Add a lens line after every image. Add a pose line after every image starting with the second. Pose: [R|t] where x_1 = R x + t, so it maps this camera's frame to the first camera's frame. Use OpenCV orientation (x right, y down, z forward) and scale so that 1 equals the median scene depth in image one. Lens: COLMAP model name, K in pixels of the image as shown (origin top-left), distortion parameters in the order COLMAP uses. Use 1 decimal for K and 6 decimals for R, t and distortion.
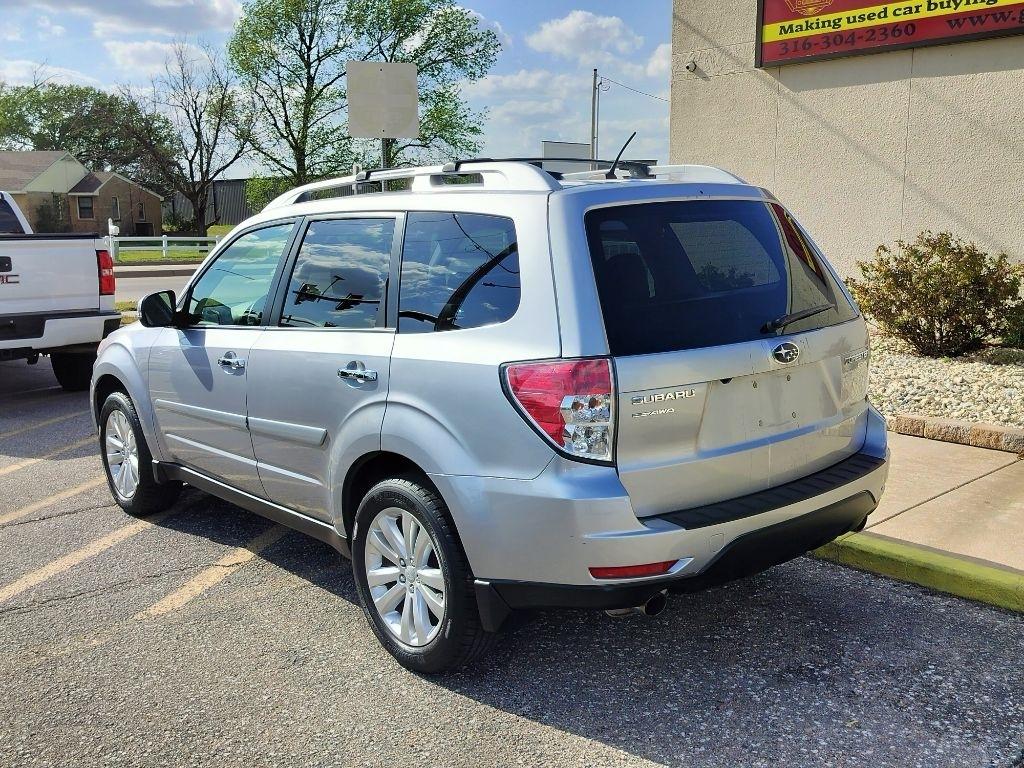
lens RADIAL K [[993.1, 0, 509.8], [0, 993.1, 382.6], [0, 0, 1]] dist [0.084754, -0.124196]
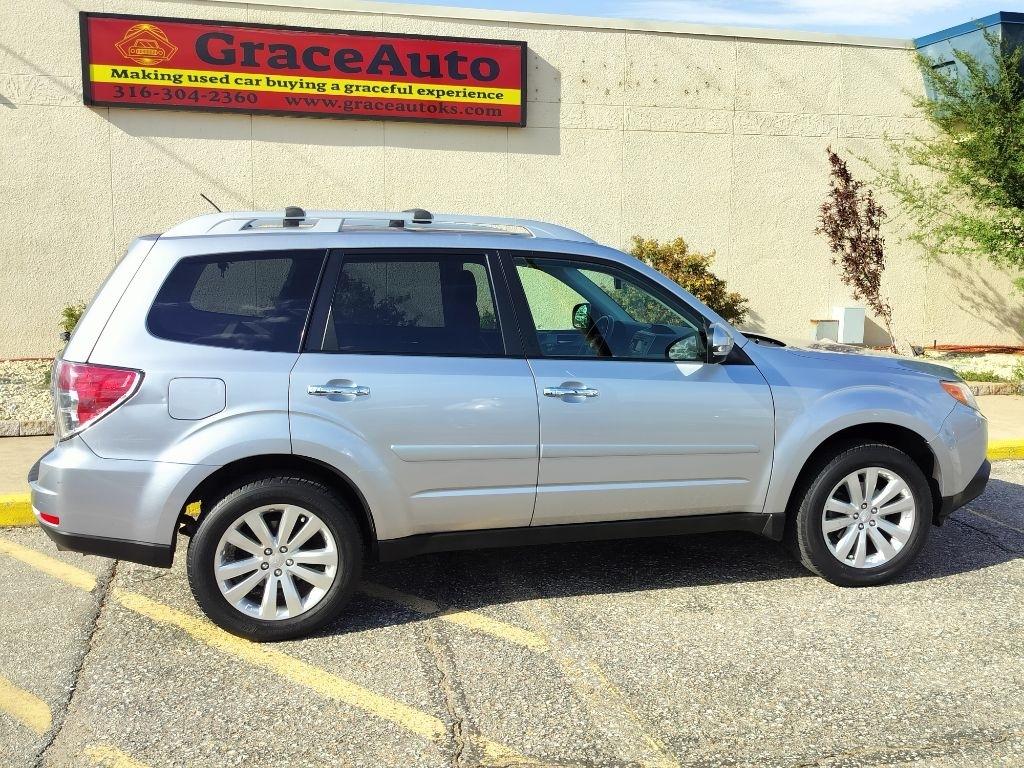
lens RADIAL K [[976.6, 0, 510.9], [0, 976.6, 385.6], [0, 0, 1]] dist [0.088584, -0.149077]
pose [[0.450946, -0.106721, 0.886148, -0.495903], [0.137903, 0.989235, 0.048960, -0.031928], [-0.881834, 0.100124, 0.460809, 0.223900]]
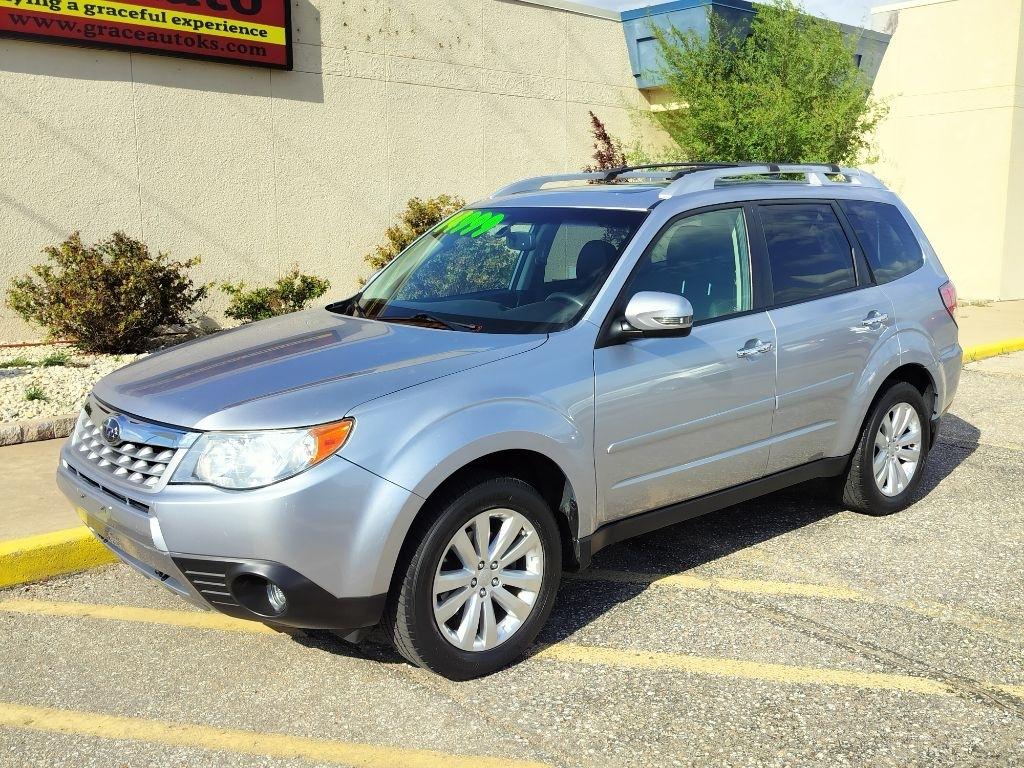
lens RADIAL K [[1006.1, 0, 510.6], [0, 1006.1, 381.4], [0, 0, 1]] dist [0.087402, -0.143513]
pose [[-0.015015, -0.147995, 0.988874, -0.541352], [0.165102, 0.975043, 0.148432, -0.076122], [-0.986162, 0.165494, 0.009794, 0.530304]]
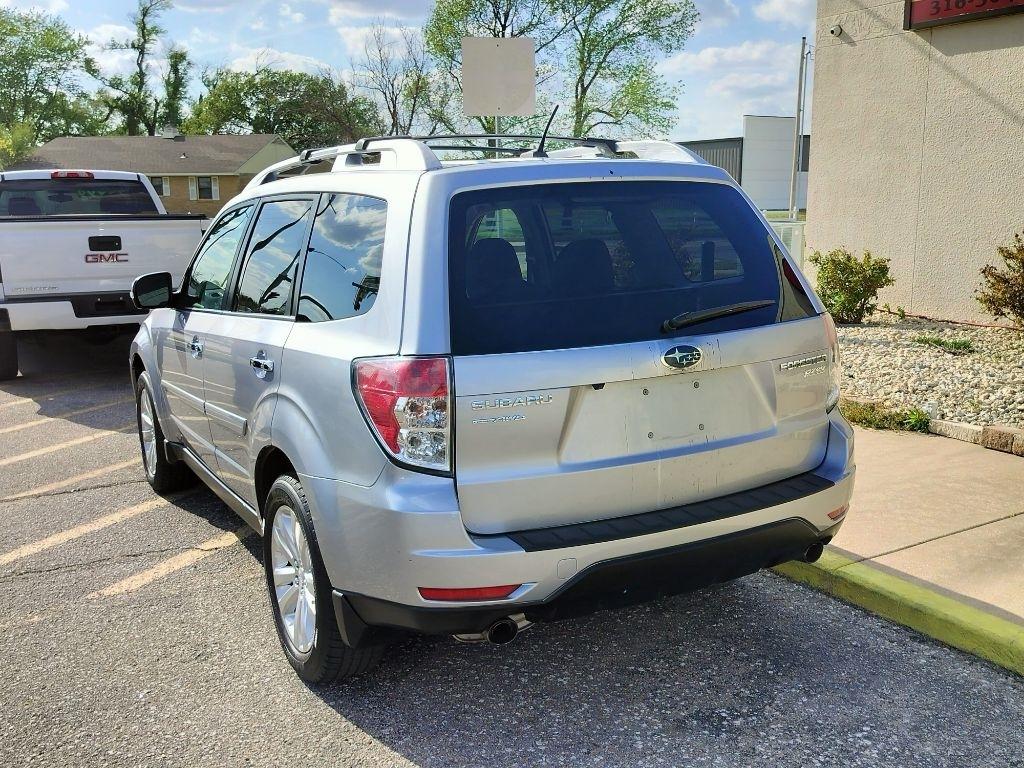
lens RADIAL K [[1006.1, 0, 510.6], [0, 1006.1, 381.4], [0, 0, 1]] dist [0.087402, -0.143513]
pose [[0.979709, 0.035143, -0.197323, 0.097807], [-0.031768, 0.999290, 0.020245, -0.007022], [0.197894, -0.013565, 0.980130, 0.032936]]
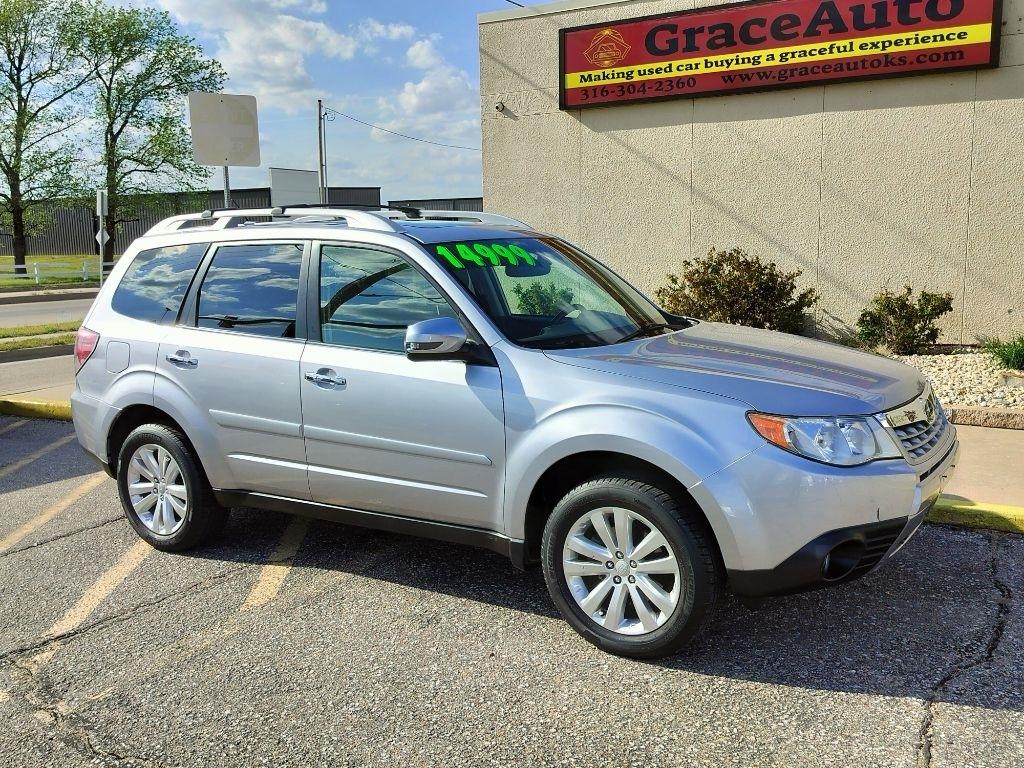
lens RADIAL K [[949.0, 0, 510.8], [0, 949.0, 383.5], [0, 0, 1]] dist [0.073887, -0.109807]
pose [[0.956932, -0.057162, 0.284628, -0.152210], [0.061610, 0.998078, -0.006692, 0.005631], [-0.283699, 0.023940, 0.958615, -0.034432]]
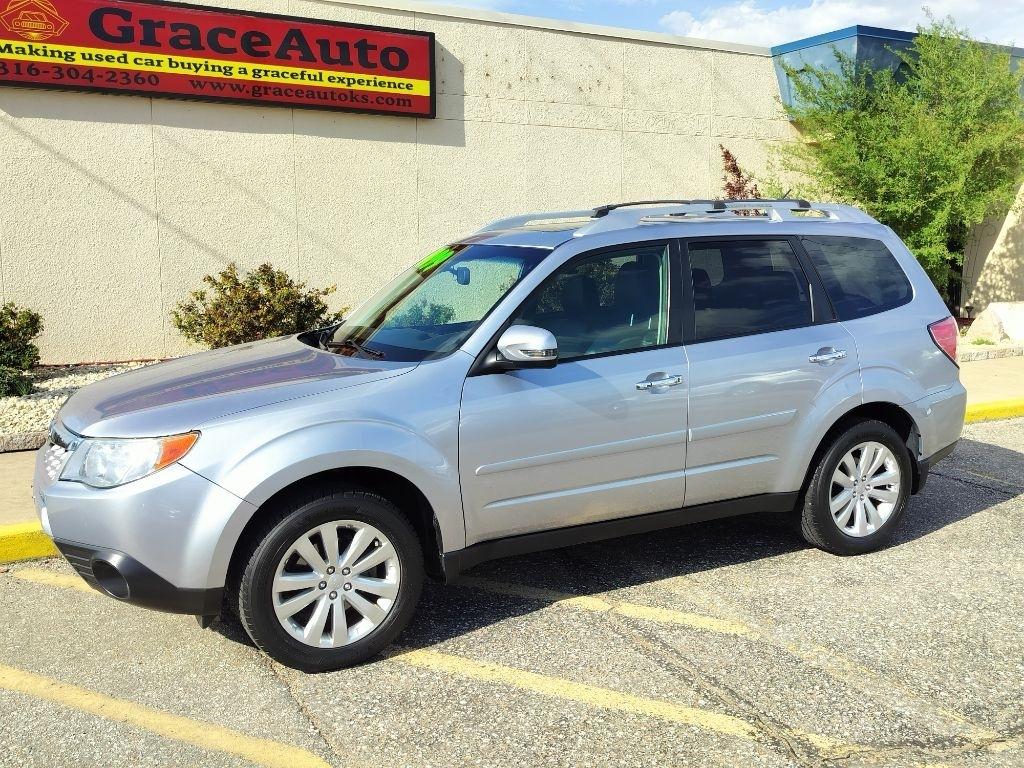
lens RADIAL K [[949.0, 0, 510.8], [0, 949.0, 383.5], [0, 0, 1]] dist [0.073887, -0.109807]
pose [[0.230444, -0.128053, 0.964623, -0.532889], [0.160152, 0.982777, 0.092203, -0.057288], [-0.959816, 0.133239, 0.246983, 0.391501]]
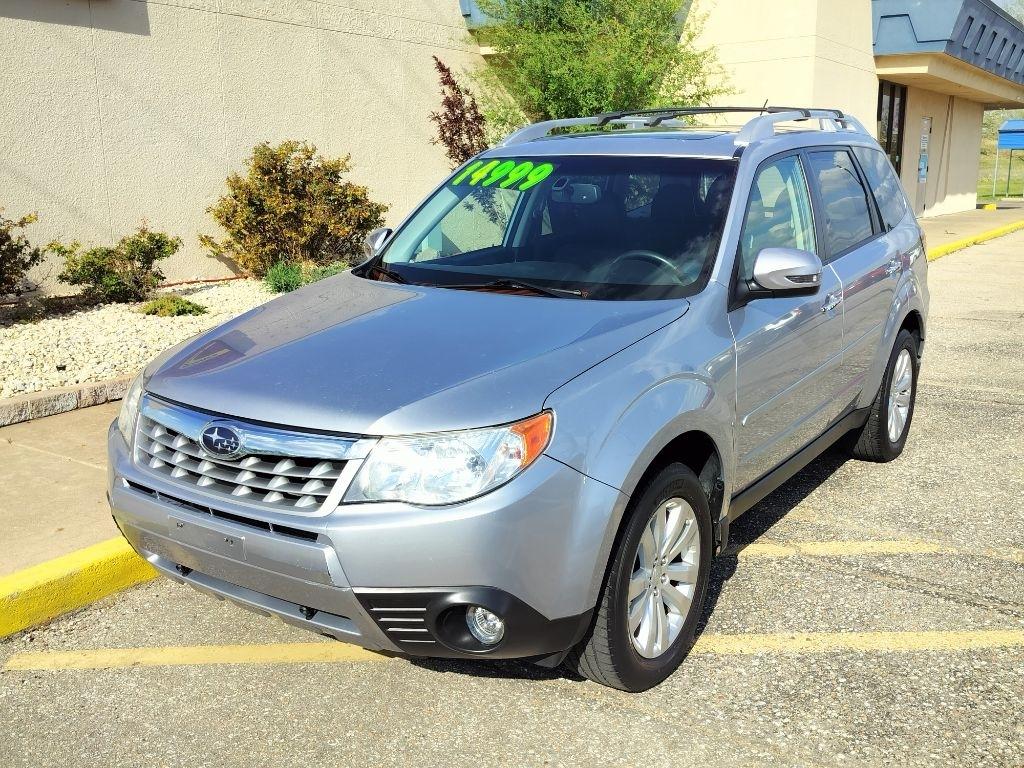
lens RADIAL K [[1006.1, 0, 510.6], [0, 1006.1, 381.4], [0, 0, 1]] dist [0.087402, -0.143513]
pose [[-0.259149, -0.190992, 0.946765, -0.480426], [0.168248, 0.956338, 0.238976, -0.099169], [-0.951070, 0.221221, -0.215700, 0.649357]]
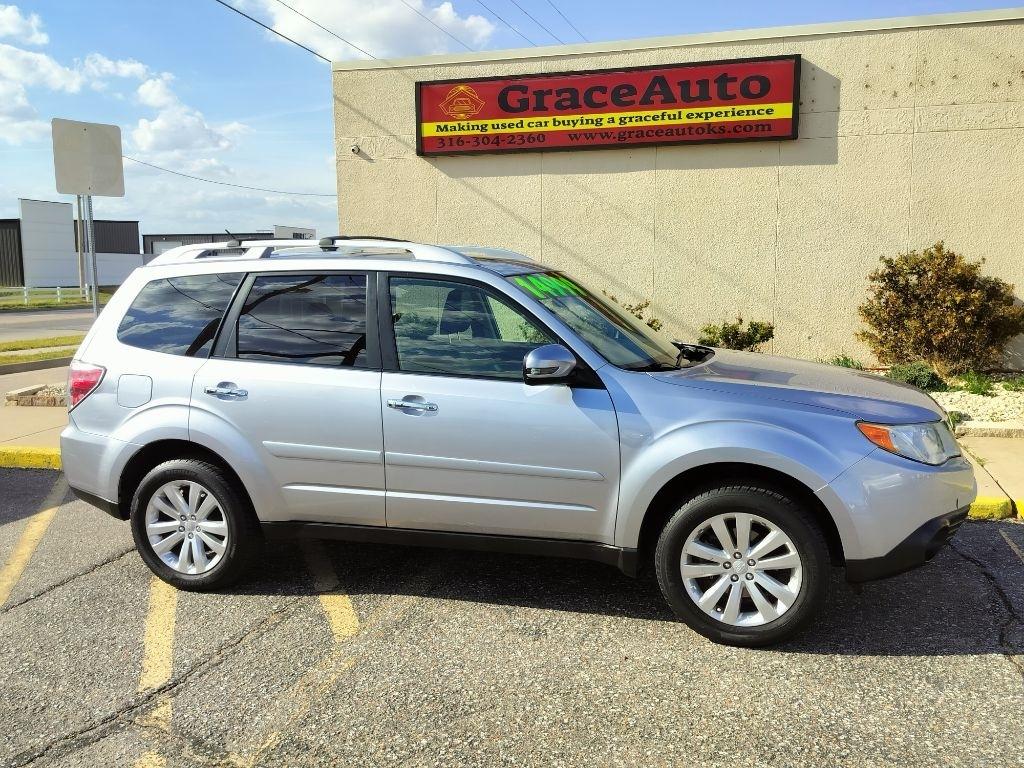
lens RADIAL K [[872.1, 0, 509.4], [0, 872.1, 384.0], [0, 0, 1]] dist [0.074352, -0.115033]
pose [[0.841079, -0.069517, 0.536426, -0.286241], [0.091255, 0.995729, -0.014043, -0.004683], [-0.533159, 0.060762, 0.843830, 0.035142]]
